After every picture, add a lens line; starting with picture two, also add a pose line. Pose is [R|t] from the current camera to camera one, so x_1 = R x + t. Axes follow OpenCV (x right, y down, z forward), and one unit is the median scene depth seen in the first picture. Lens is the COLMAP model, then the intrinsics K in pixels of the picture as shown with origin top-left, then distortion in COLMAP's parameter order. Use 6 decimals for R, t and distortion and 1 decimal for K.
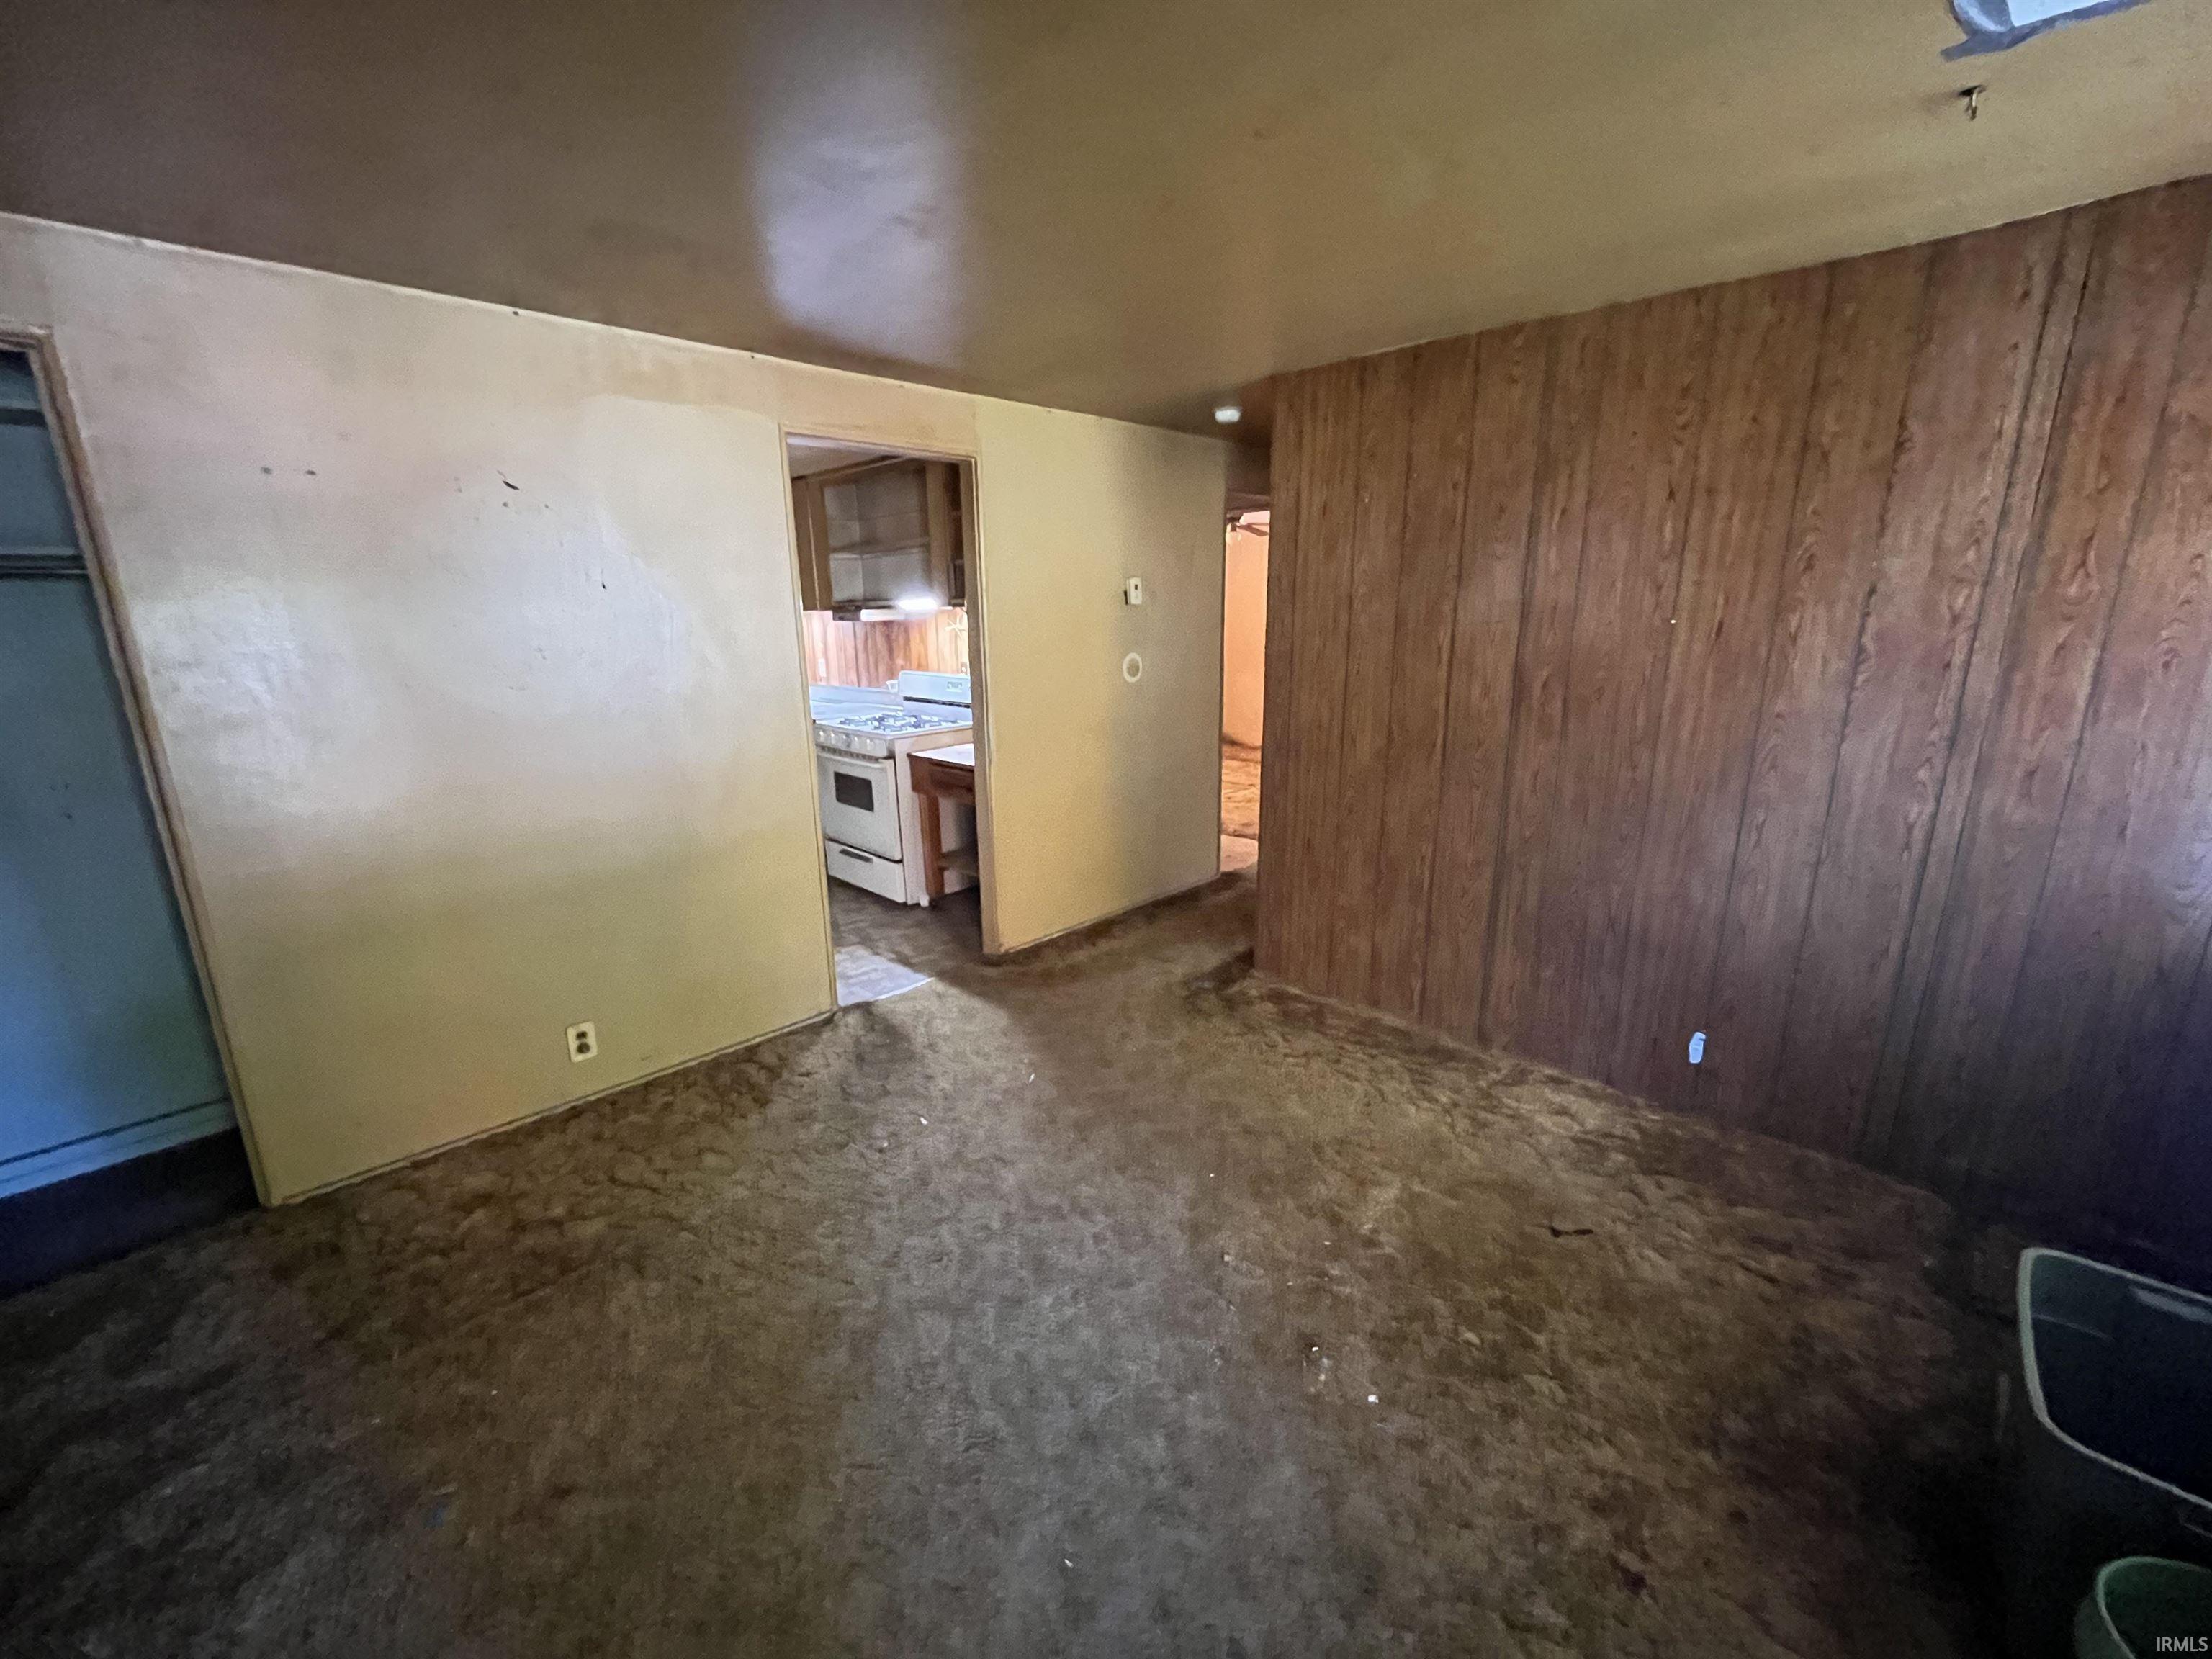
lens RADIAL K [[888.8, 0, 1103.5], [0, 888.8, 833.9], [0, 0, 1]] dist [-0.012378, -0.000244]
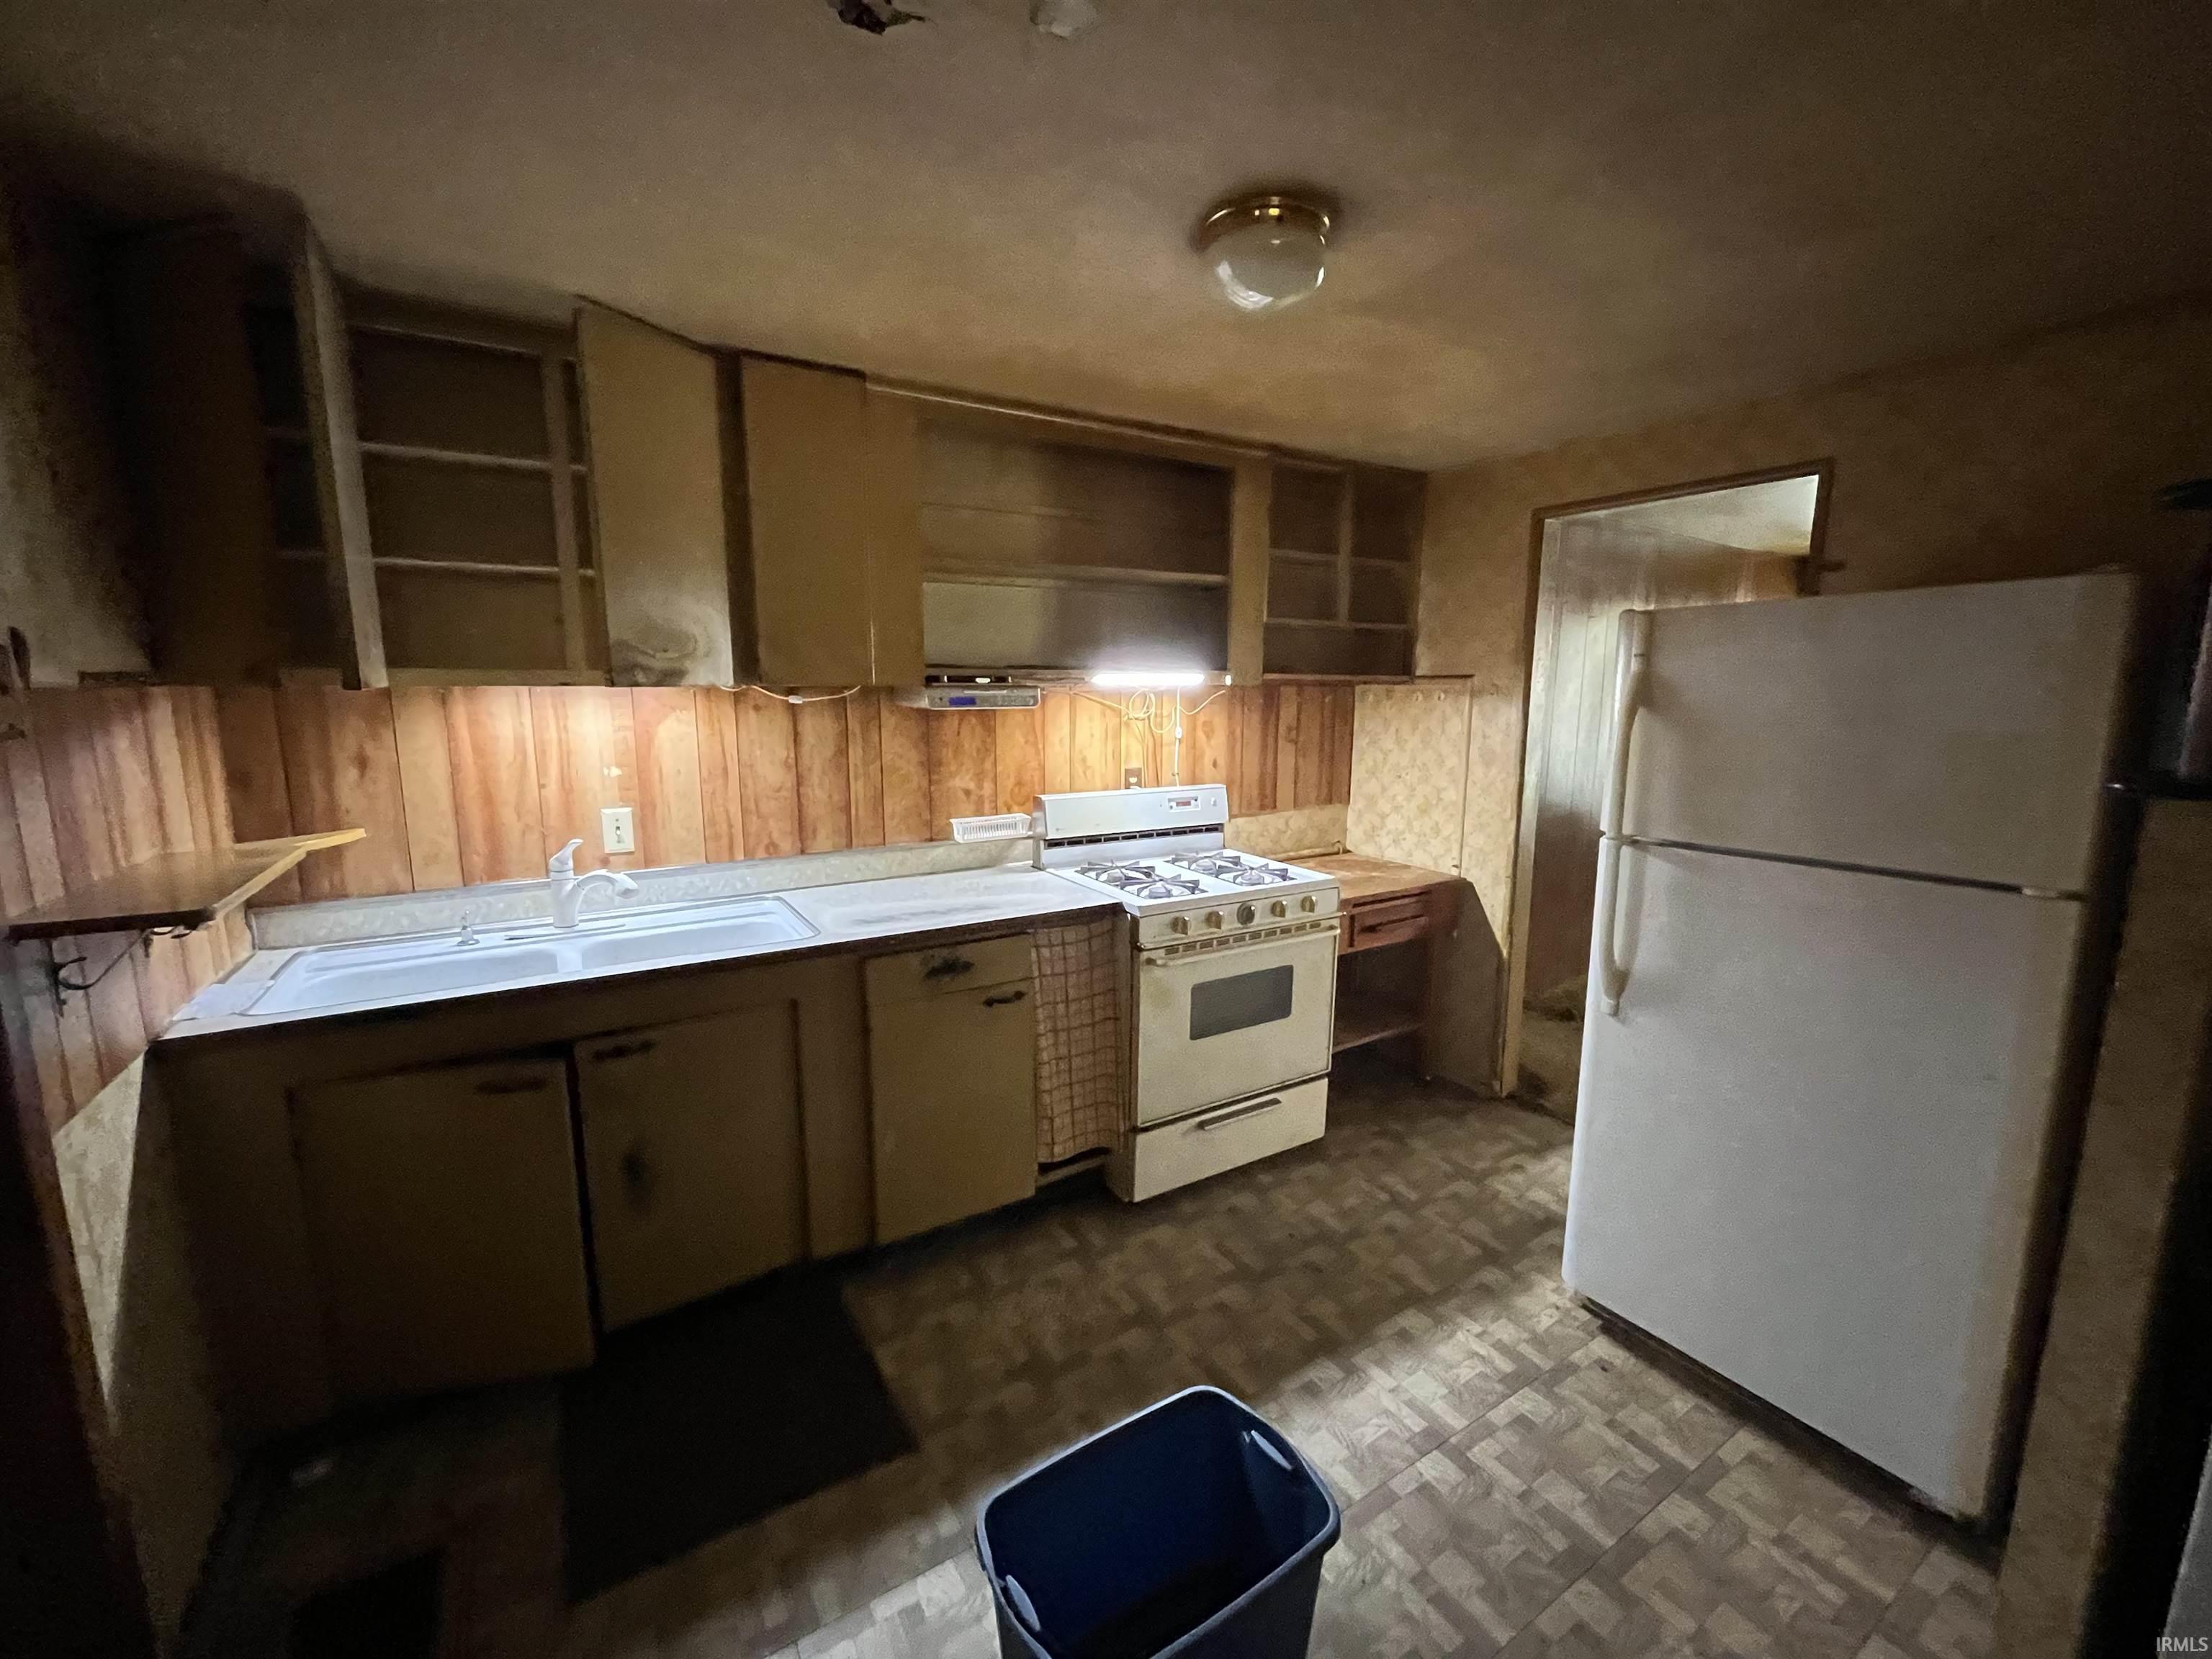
lens RADIAL K [[888.8, 0, 1095.6], [0, 888.8, 822.5], [0, 0, 1]] dist [-0.012378, -0.000244]
pose [[0.254624, -0.134856, 0.957591, -1.248942], [0.230004, 0.970258, 0.075482, -0.335191], [-0.939290, 0.201030, 0.278069, 1.359018]]
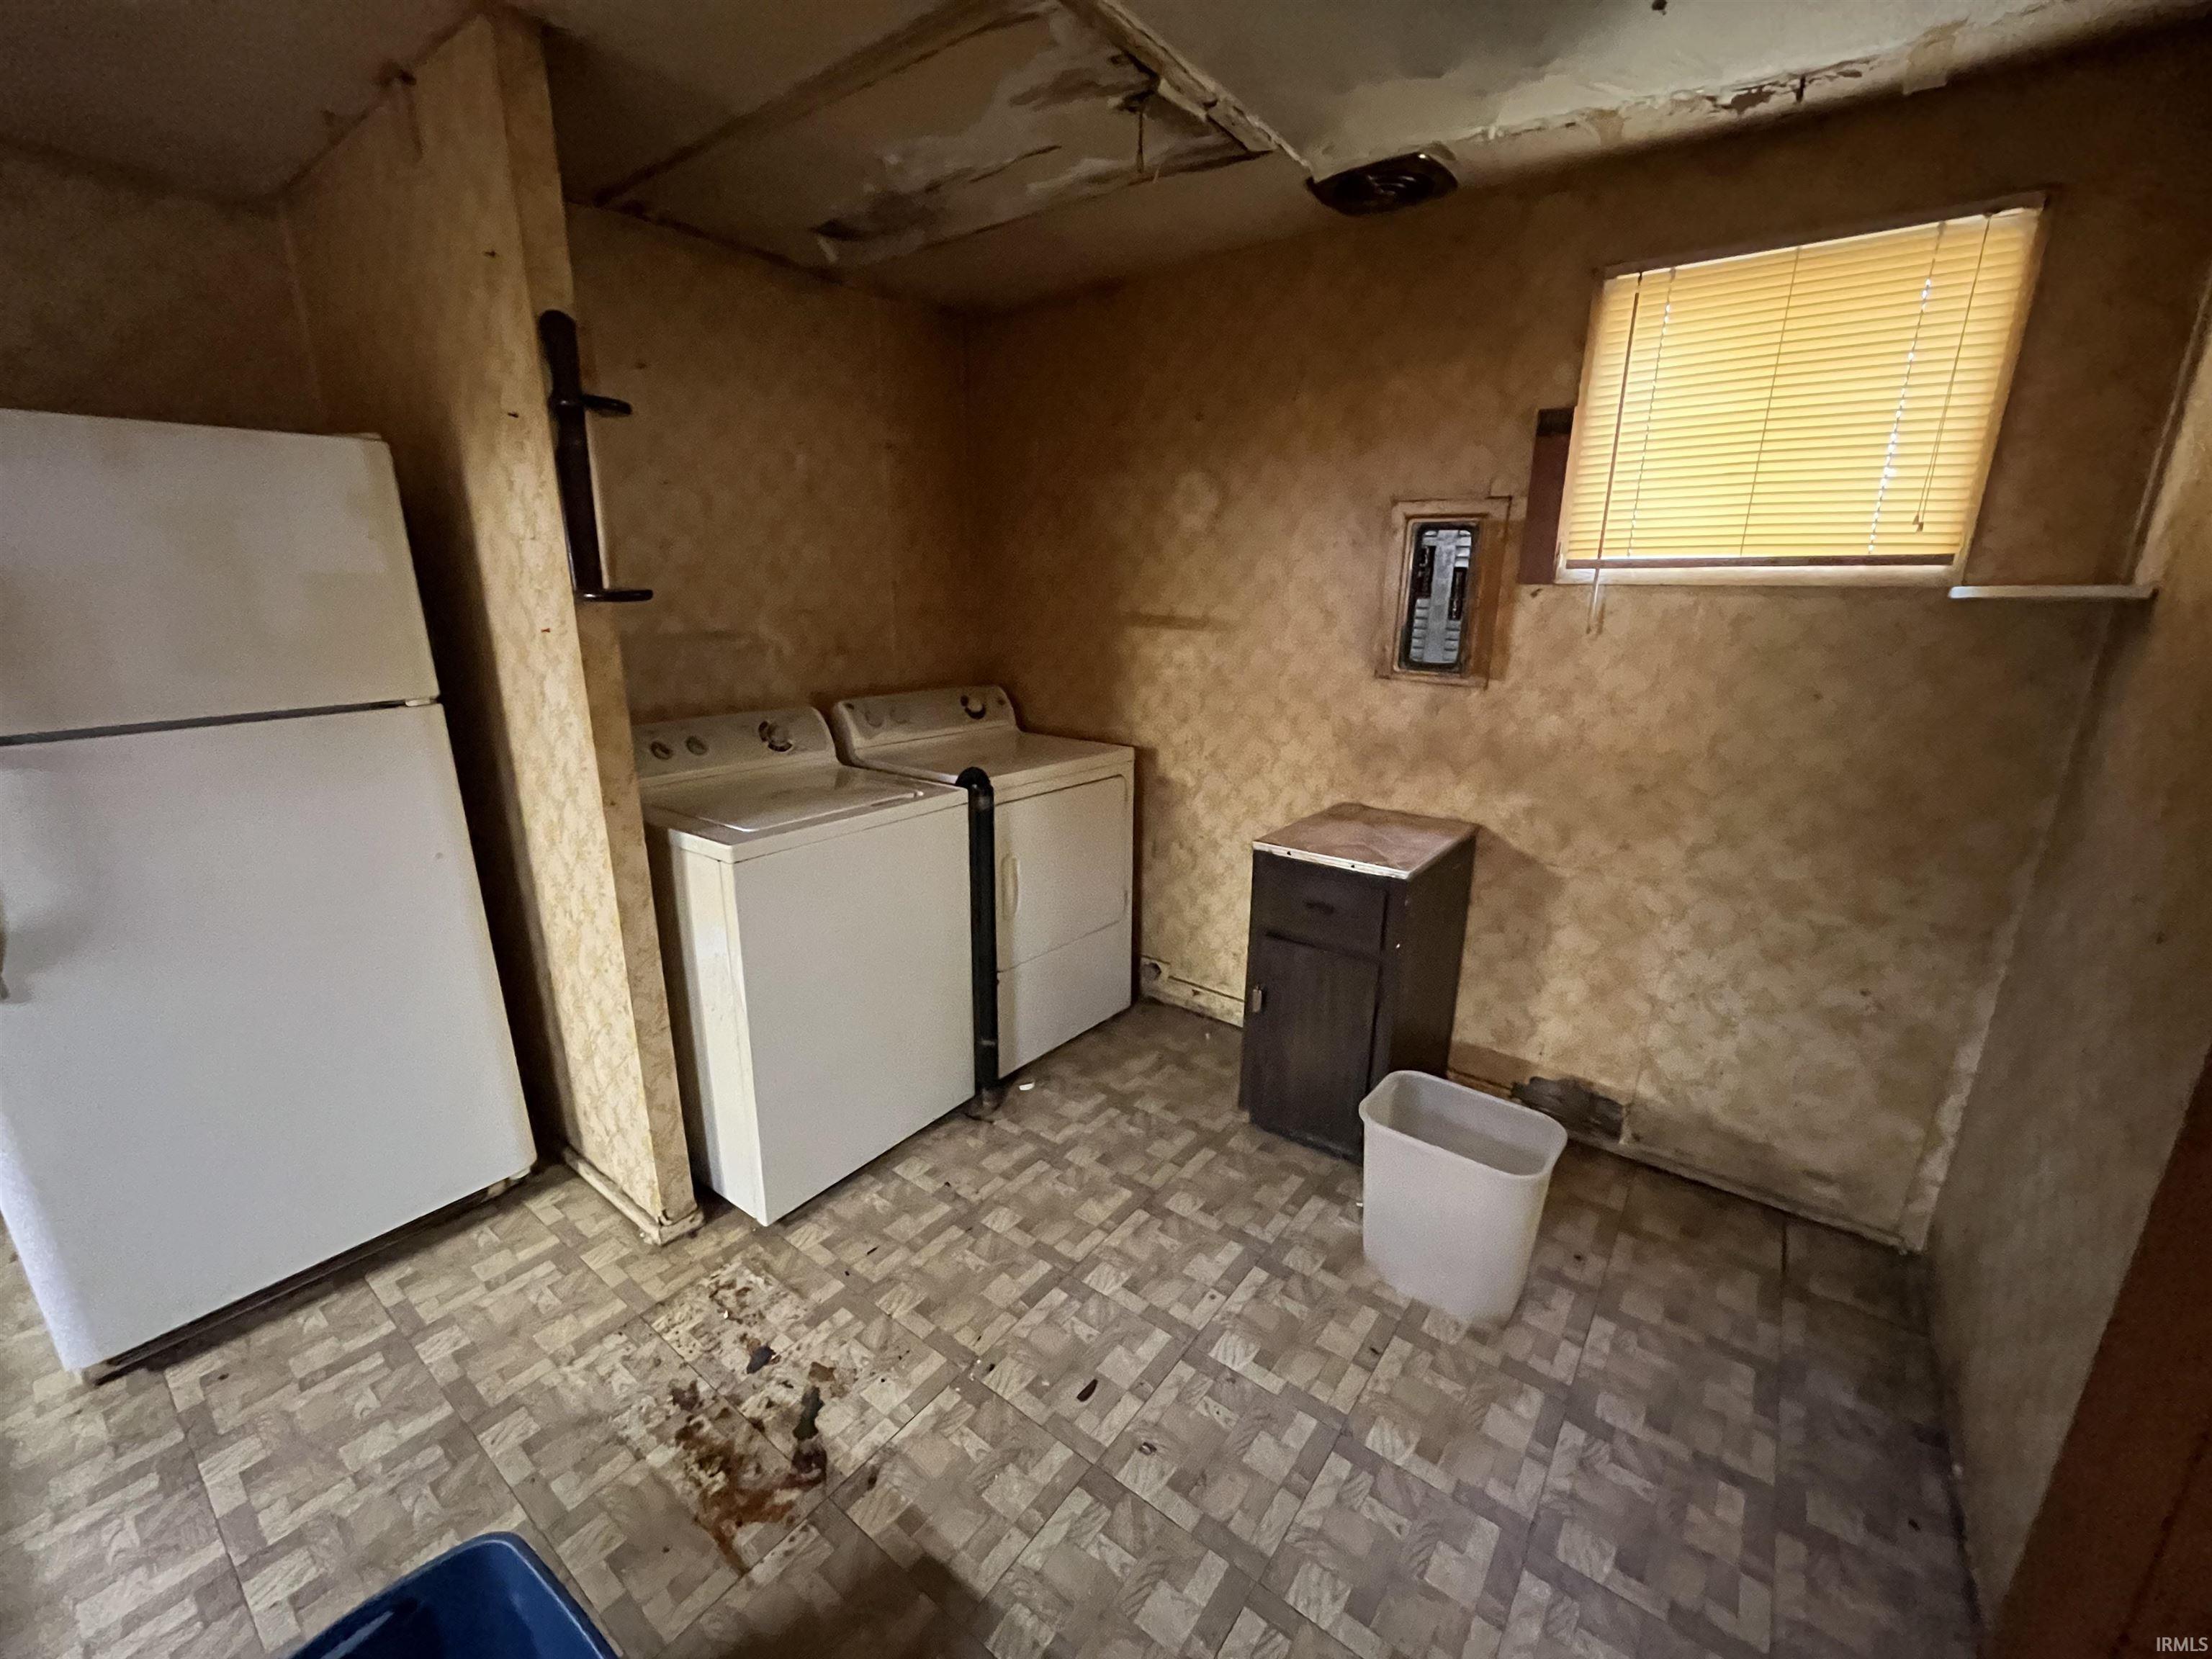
lens RADIAL K [[888.8, 0, 1100.1], [0, 888.8, 831.0], [0, 0, 1]] dist [-0.012378, -0.000244]
pose [[-0.993089, 0.032933, -0.112652, -1.072968], [-0.026868, 0.870547, 0.491351, -0.375738], [0.114250, 0.490982, -0.863646, 1.621651]]
